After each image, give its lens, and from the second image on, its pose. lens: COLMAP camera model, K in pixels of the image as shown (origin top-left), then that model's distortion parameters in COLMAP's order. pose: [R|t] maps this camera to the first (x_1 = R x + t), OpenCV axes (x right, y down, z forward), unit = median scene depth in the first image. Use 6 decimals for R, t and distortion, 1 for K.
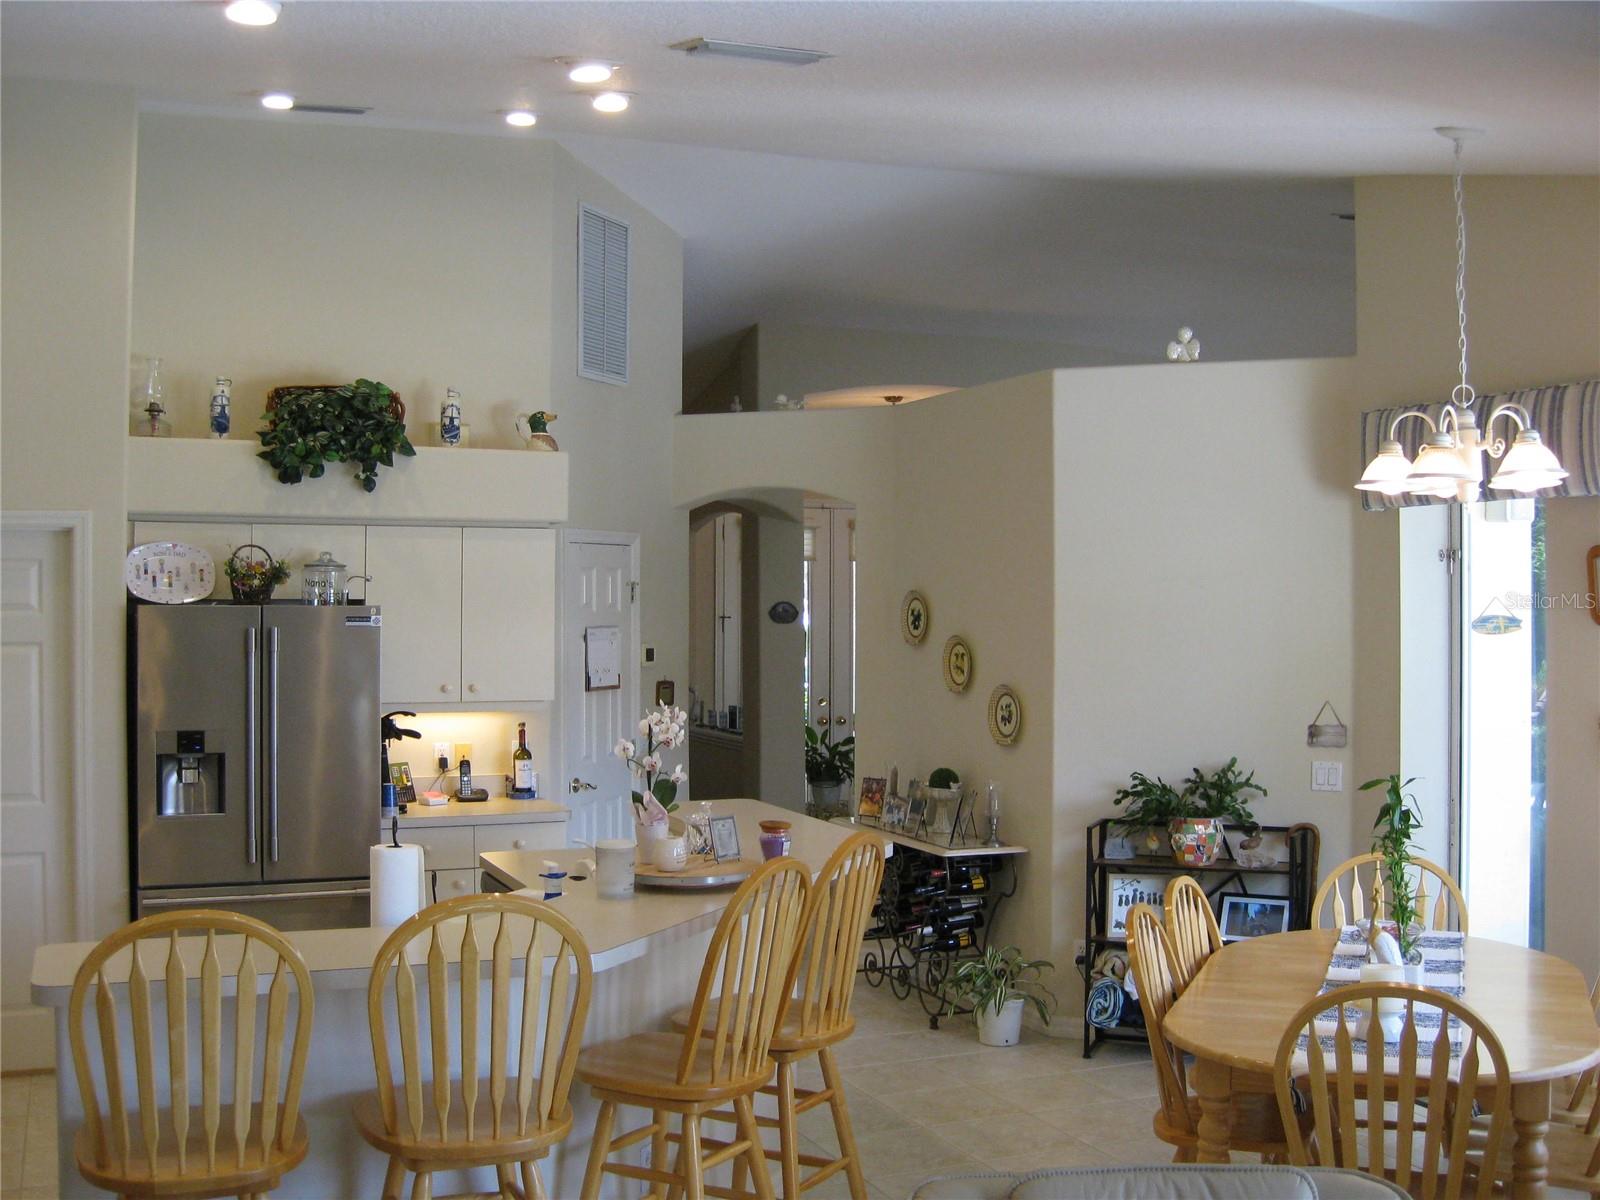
lens RADIAL K [[1757.4, 0, 799.3], [0, 1757.4, 593.5], [0, 0, 1]] dist [-0.137021, 0.000000]
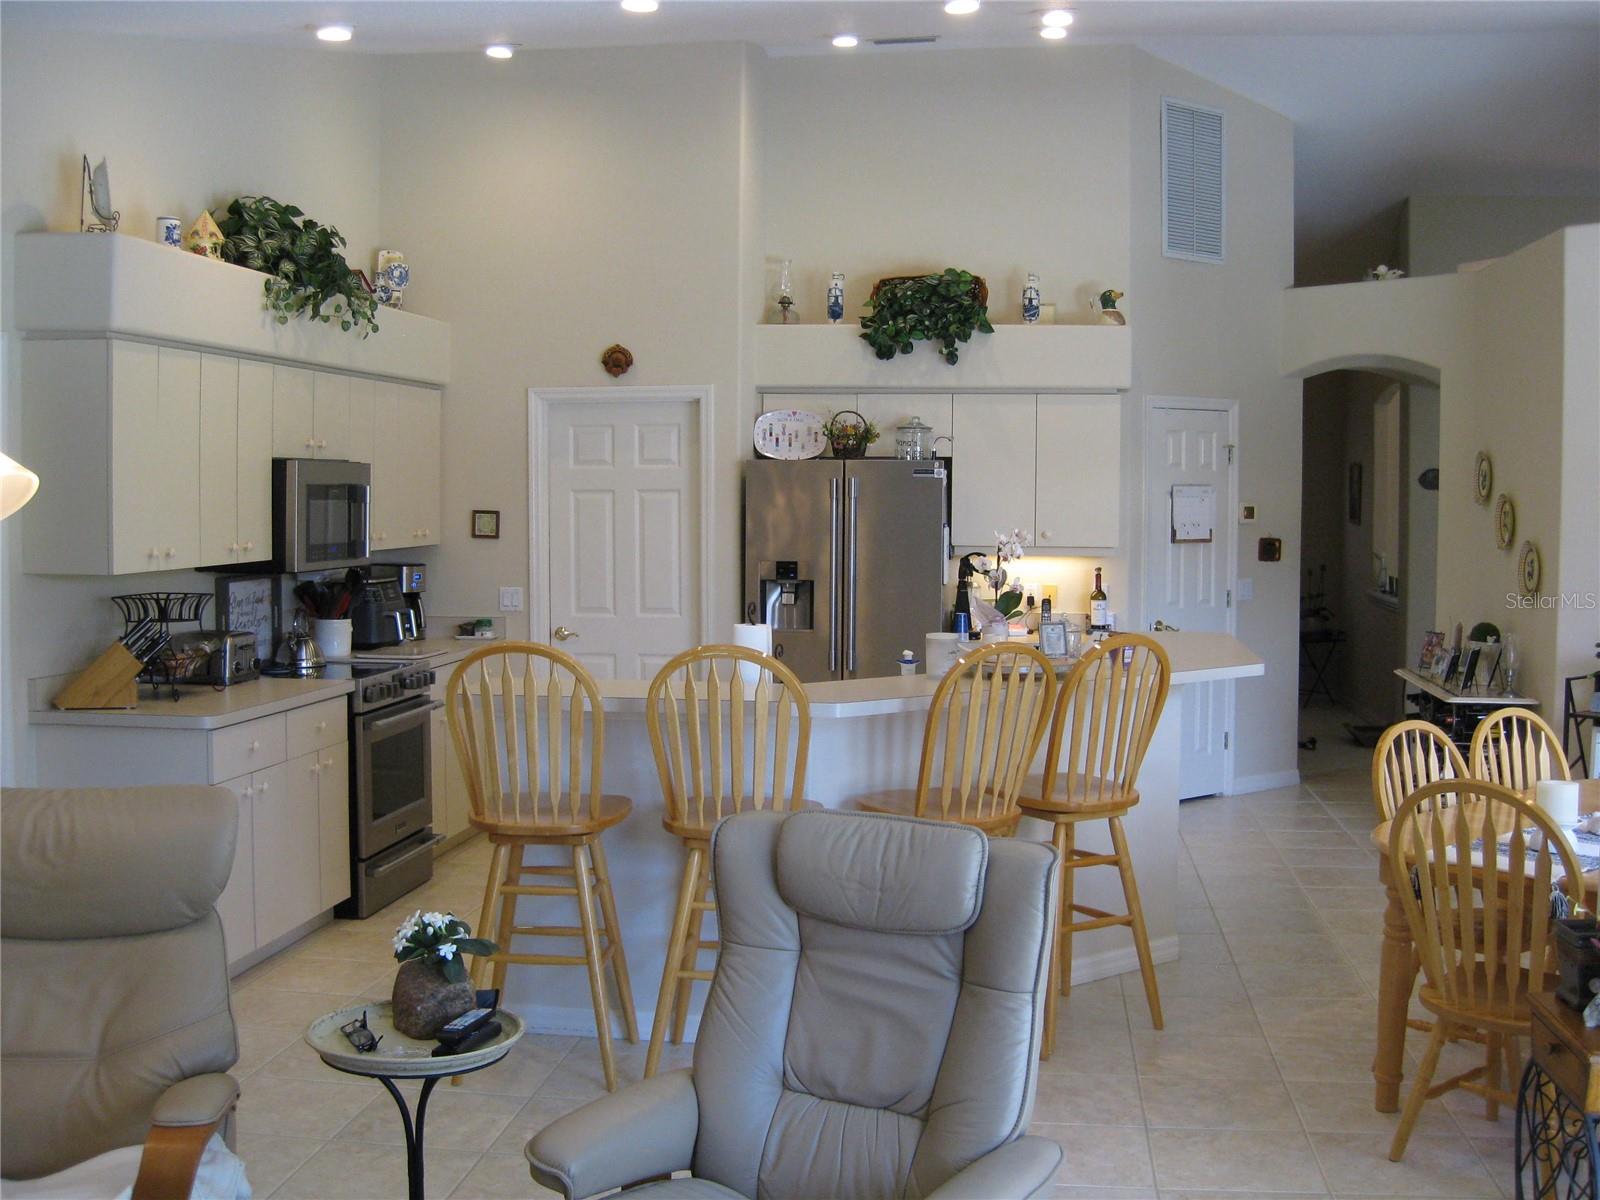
lens RADIAL K [[1757.4, 0, 829.5], [0, 1757.4, 565.5], [0, 0, 1]] dist [-0.137021, 0.000000]
pose [[0.867458, 0.024921, -0.496885, 0.269714], [-0.001764, 0.998892, 0.047018, 0.021140], [0.497507, -0.039909, 0.866542, -0.068004]]
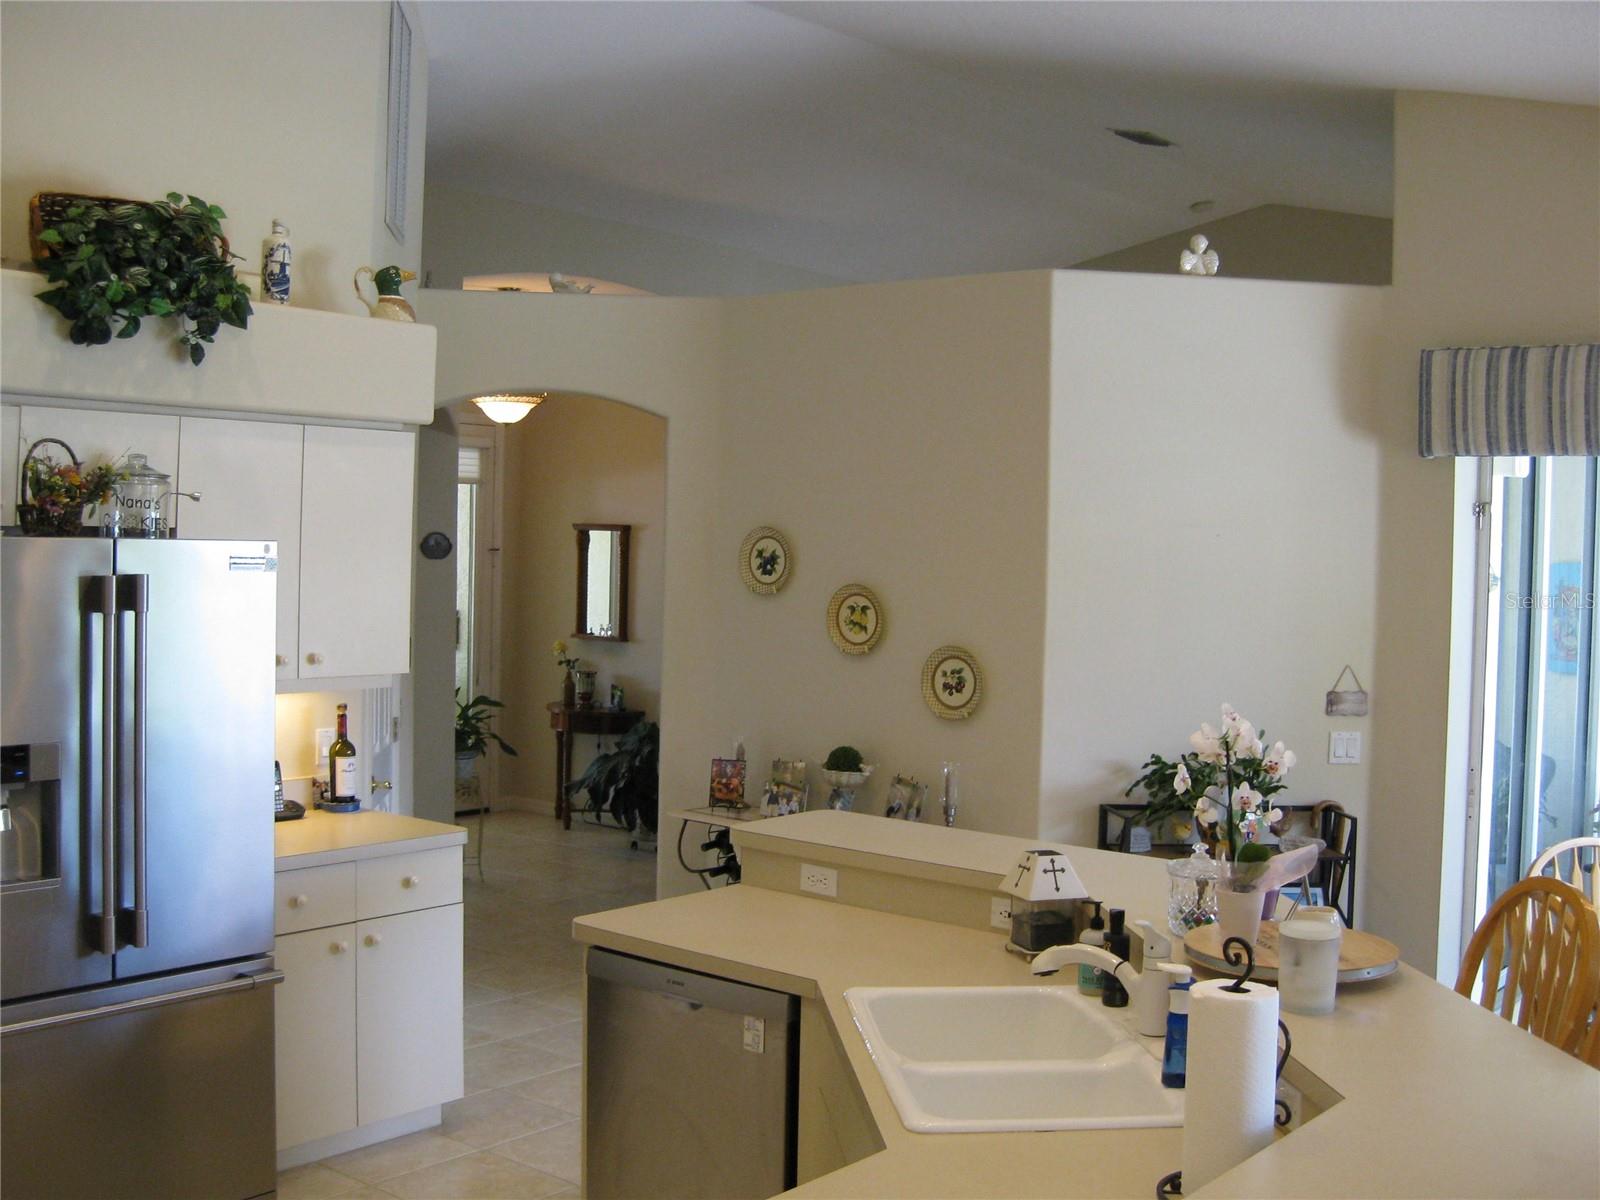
lens RADIAL K [[1757.4, 0, 800.2], [0, 1757.4, 585.7], [0, 0, 1]] dist [-0.137021, 0.000000]
pose [[0.883162, 0.005892, 0.469030, -0.348809], [-0.024451, 0.999140, 0.033489, -0.002482], [-0.468430, -0.041045, 0.882547, 0.314949]]
